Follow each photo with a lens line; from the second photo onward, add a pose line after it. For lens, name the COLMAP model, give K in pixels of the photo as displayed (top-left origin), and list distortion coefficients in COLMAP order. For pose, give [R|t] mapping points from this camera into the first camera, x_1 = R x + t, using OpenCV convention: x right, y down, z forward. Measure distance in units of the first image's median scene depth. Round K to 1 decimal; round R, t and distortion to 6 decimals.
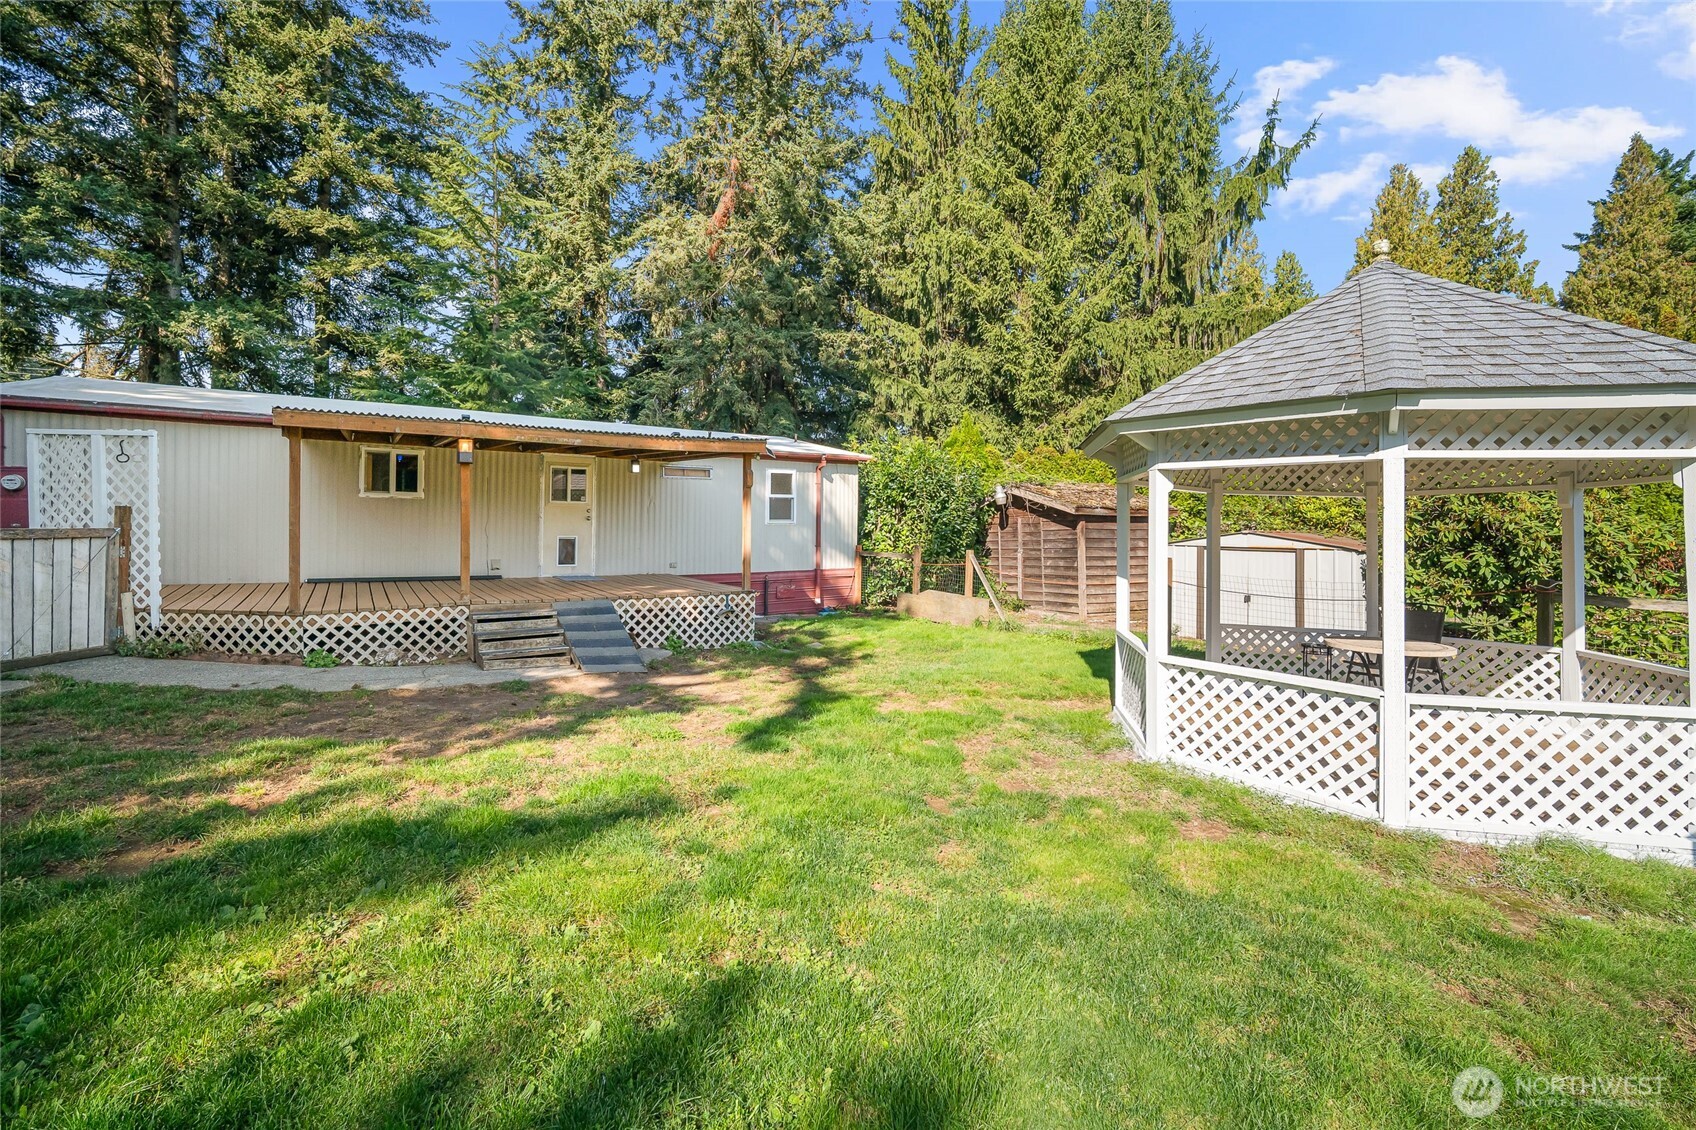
lens RADIAL K [[764.3, 0, 855.0], [0, 764.3, 518.6], [0, 0, 1]] dist [-0.013538, 0.006378]
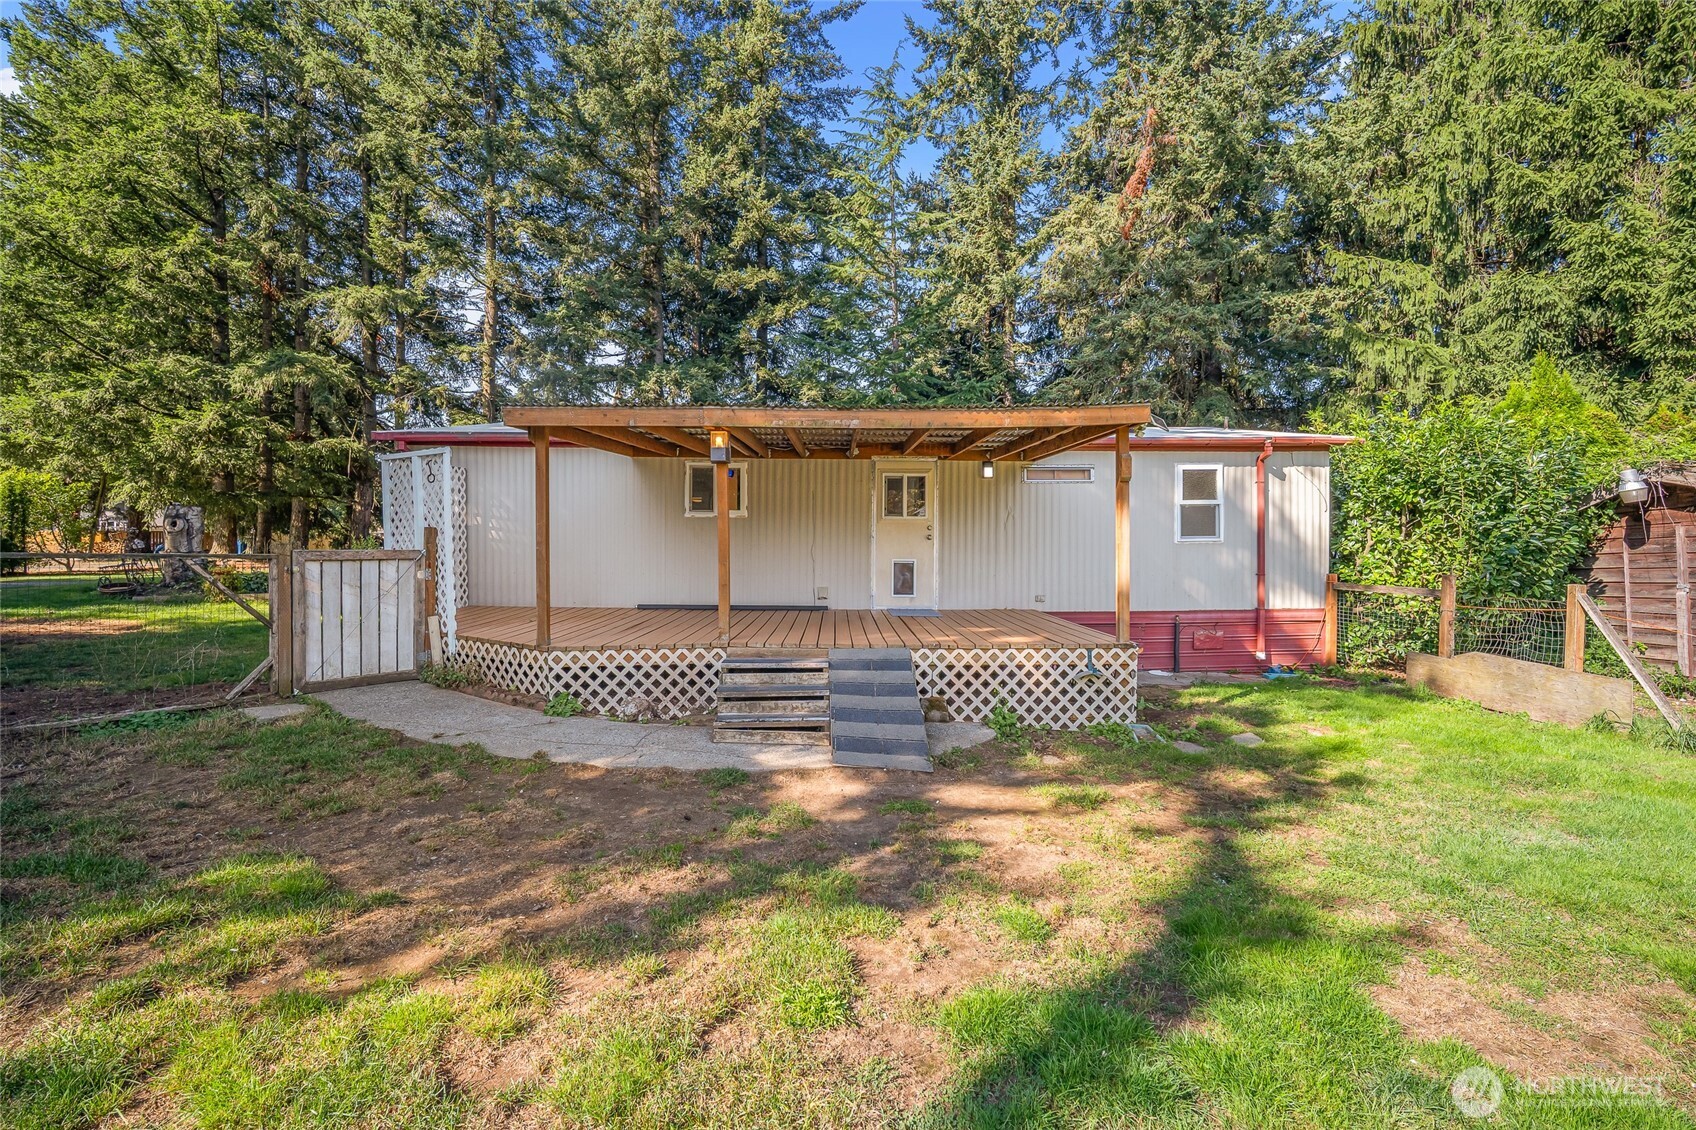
lens RADIAL K [[754.6, 0, 846.3], [0, 754.6, 549.6], [0, 0, 1]] dist [-0.014127, 0.005318]
pose [[0.840934, -0.009296, -0.541058, 0.003447], [0.011577, 0.999933, 0.000813, 0.009210], [0.541014, -0.006948, 0.840985, 0.249477]]
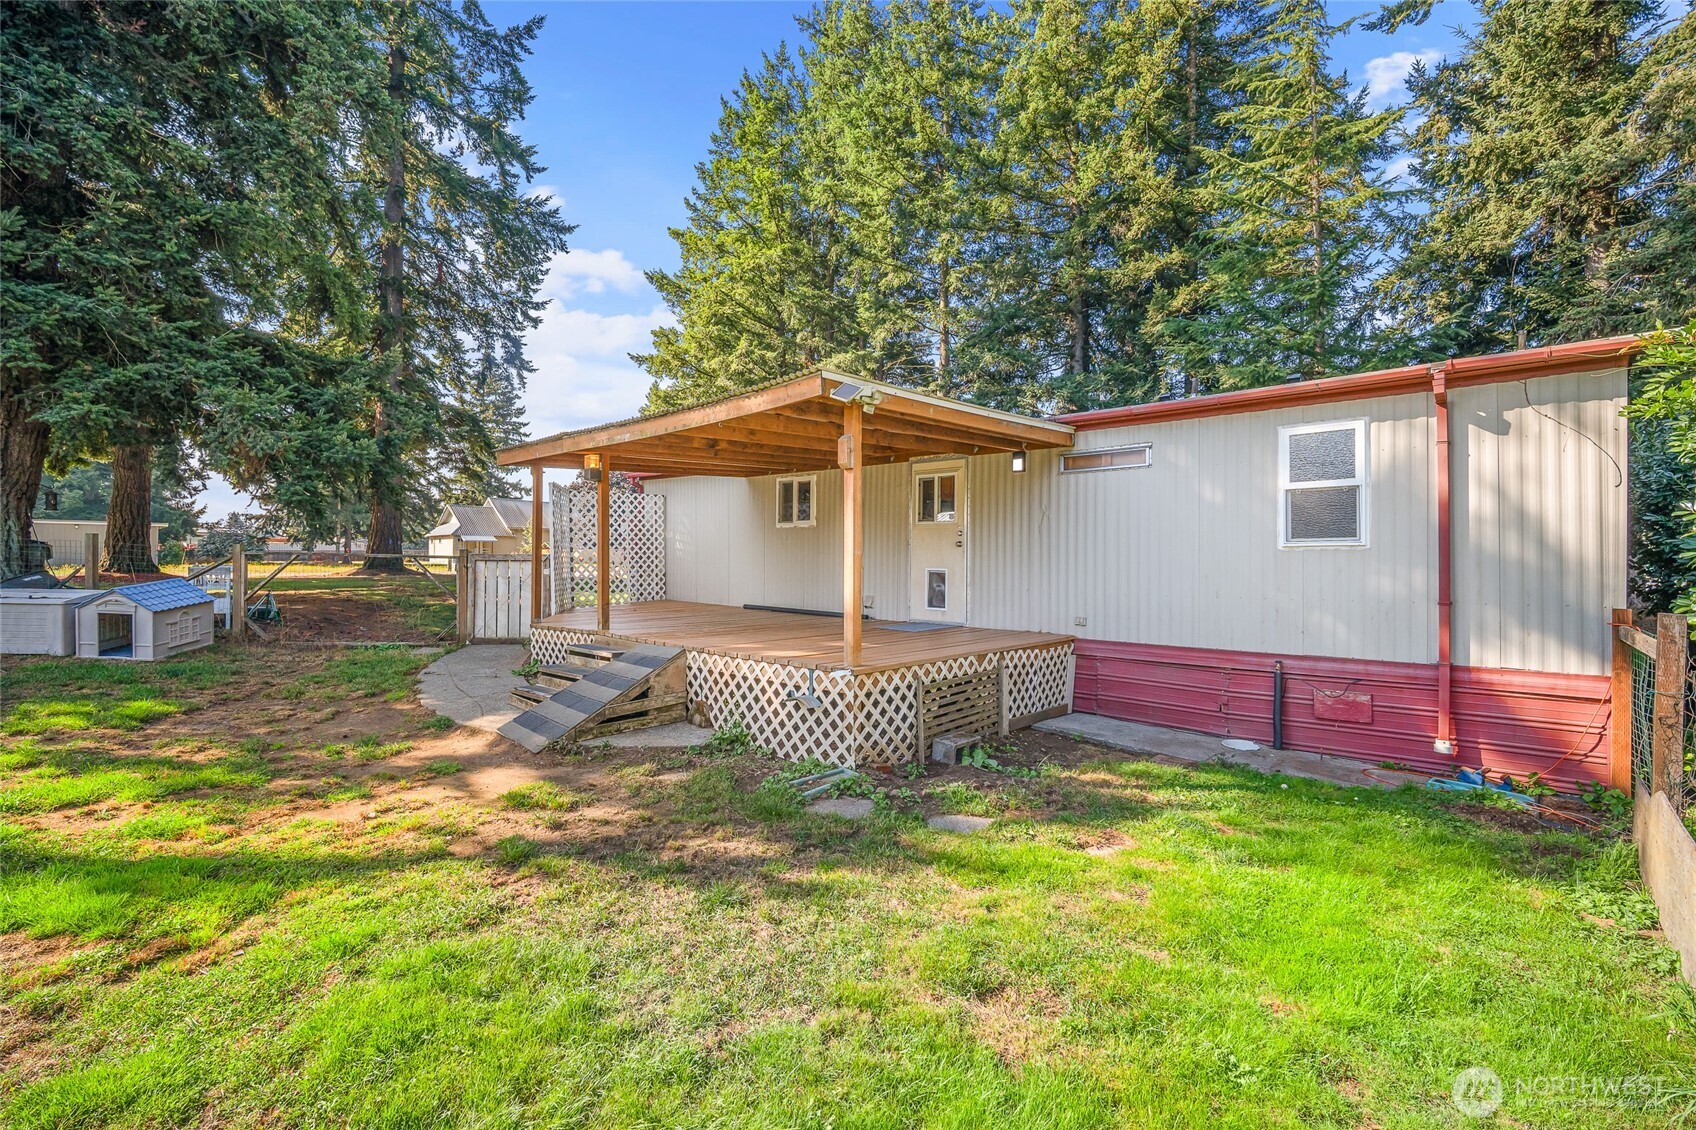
lens RADIAL K [[733.8, 0, 848.0], [0, 733.8, 565.0], [0, 0, 1]] dist [-0.000531, 0.000012]
pose [[0.235227, -0.002919, -0.971936, 0.246207], [-0.003427, 0.999987, -0.003832, 0.018733], [0.971934, 0.004232, 0.235214, 0.634054]]
